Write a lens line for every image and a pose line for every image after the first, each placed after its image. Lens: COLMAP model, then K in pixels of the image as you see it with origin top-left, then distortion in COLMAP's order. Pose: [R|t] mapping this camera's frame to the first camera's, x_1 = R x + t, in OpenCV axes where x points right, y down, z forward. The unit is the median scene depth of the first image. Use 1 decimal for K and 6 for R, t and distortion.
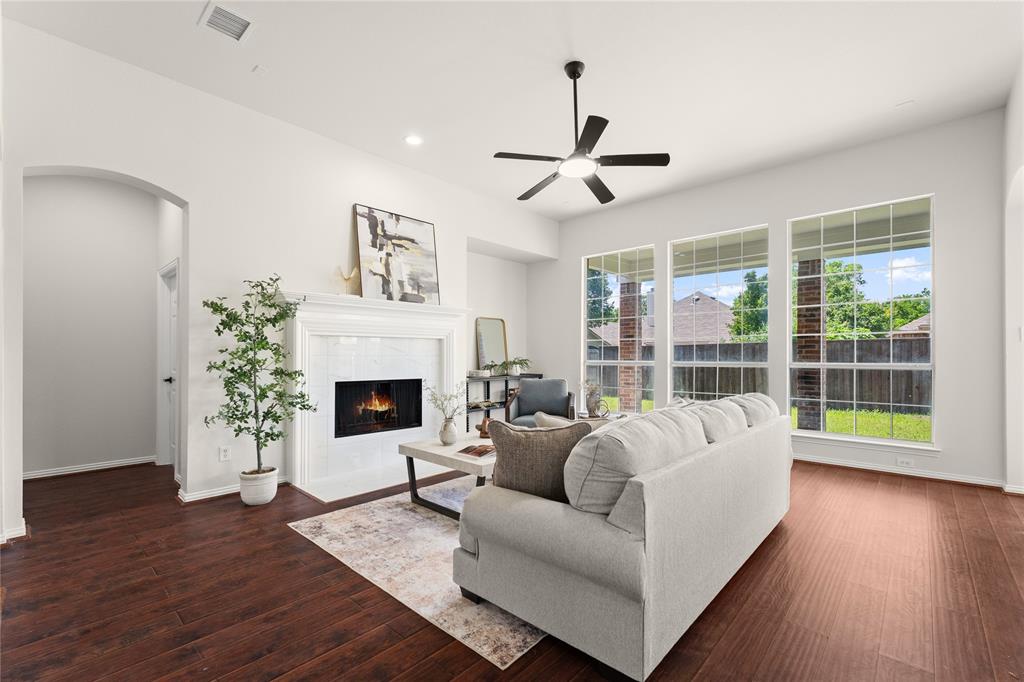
lens RADIAL K [[438.5, 0, 512.6], [0, 438.5, 354.2], [0, 0, 1]] dist [0.007929, -0.000253]
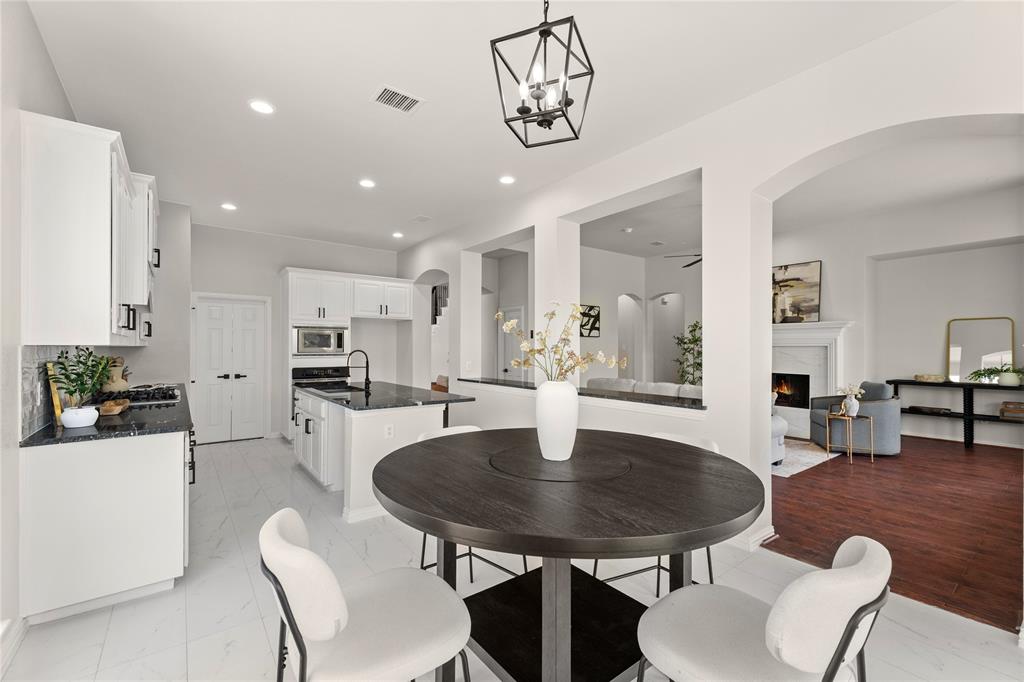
lens RADIAL K [[438.5, 0, 517.7], [0, 438.5, 346.1], [0, 0, 1]] dist [0.007929, -0.000253]
pose [[-0.163405, -0.001773, -0.986557, 1.857825], [0.000983, 0.999998, -0.001960, -0.048798], [0.986559, -0.001290, -0.163403, 0.440369]]
